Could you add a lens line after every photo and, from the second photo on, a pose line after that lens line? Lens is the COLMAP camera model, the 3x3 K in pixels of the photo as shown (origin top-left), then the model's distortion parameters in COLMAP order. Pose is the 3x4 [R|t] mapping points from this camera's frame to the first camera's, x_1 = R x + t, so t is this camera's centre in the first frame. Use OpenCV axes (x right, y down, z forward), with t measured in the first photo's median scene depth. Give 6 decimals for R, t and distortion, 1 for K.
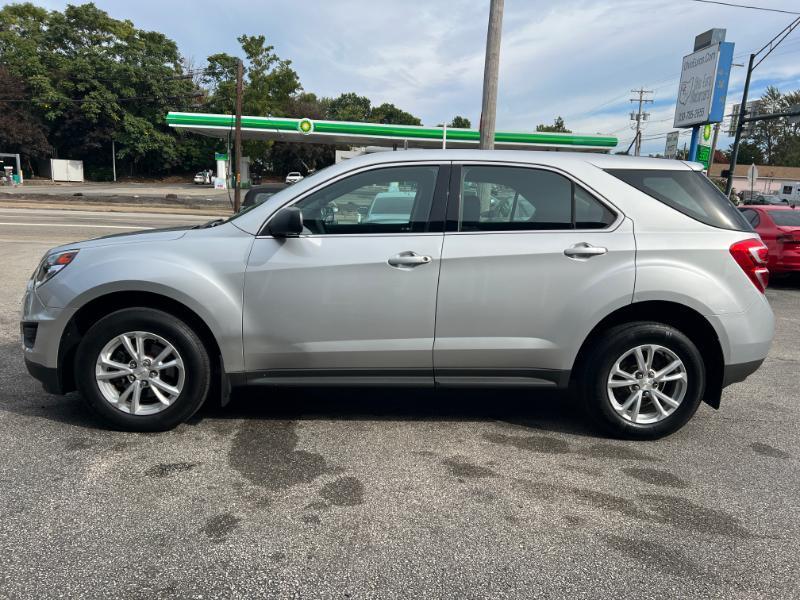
lens RADIAL K [[600.0, 0, 411.8], [0, 600.0, 298.5], [0, 0, 1]] dist [0.045157, -0.051089]
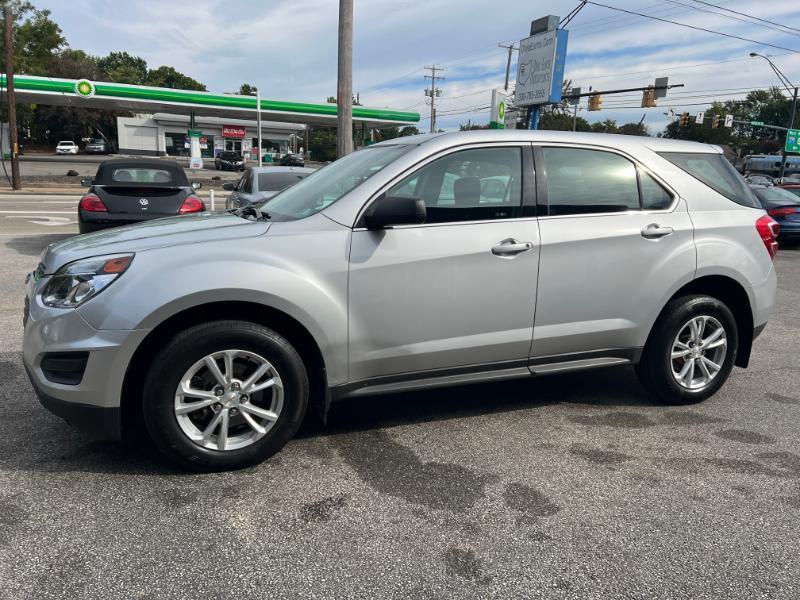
lens RADIAL K [[600.0, 0, 411.8], [0, 600.0, 298.5], [0, 0, 1]] dist [0.045157, -0.051089]
pose [[0.945251, -0.070195, 0.318707, -0.435576], [0.056197, 0.997016, 0.052916, -0.040795], [-0.321470, -0.032108, 0.946375, 0.138380]]
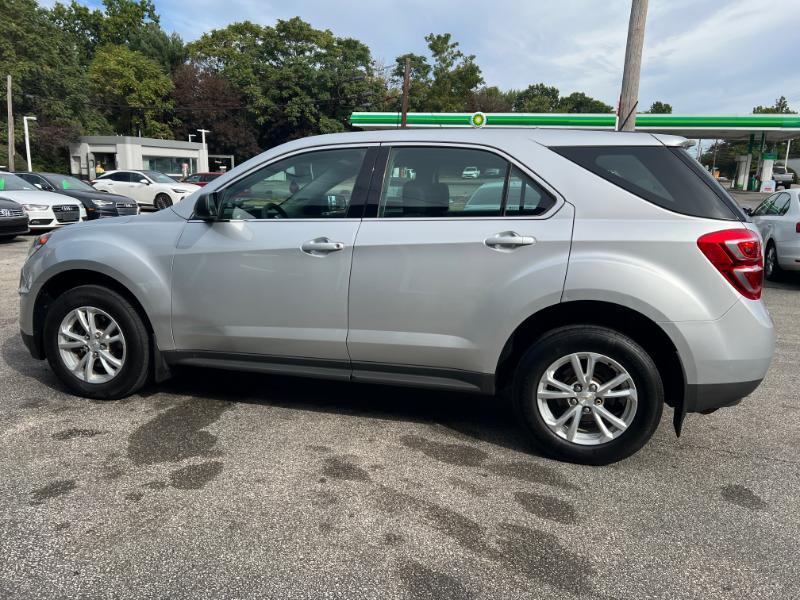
lens RADIAL K [[600.0, 0, 411.8], [0, 600.0, 298.5], [0, 0, 1]] dist [0.045157, -0.051089]
pose [[0.954557, 0.044663, -0.294664, 0.395959], [-0.041759, 0.998997, 0.016144, -0.002514], [0.295090, -0.003106, 0.955465, 0.115007]]
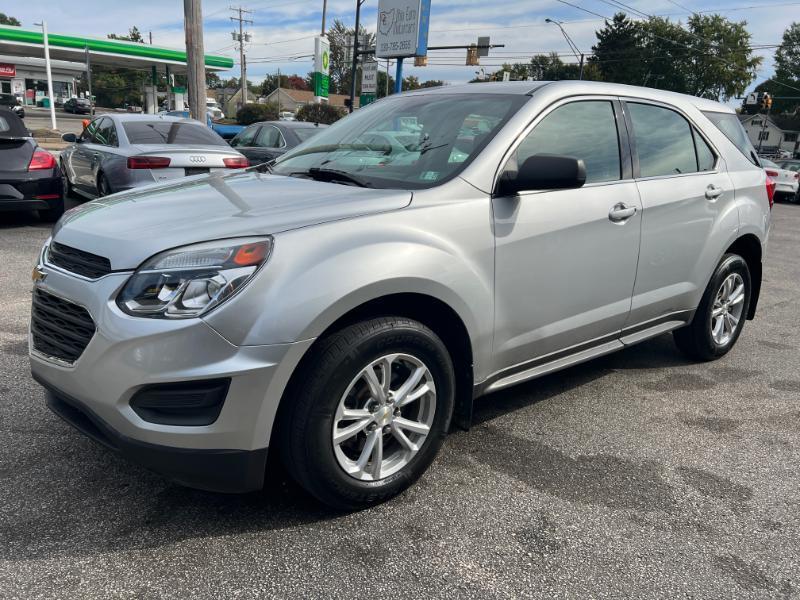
lens RADIAL K [[600.0, 0, 411.8], [0, 600.0, 298.5], [0, 0, 1]] dist [0.045157, -0.051089]
pose [[0.802865, -0.150258, 0.576914, -0.729206], [0.080203, 0.986142, 0.145227, -0.088047], [-0.590741, -0.070328, 0.803790, 0.438540]]
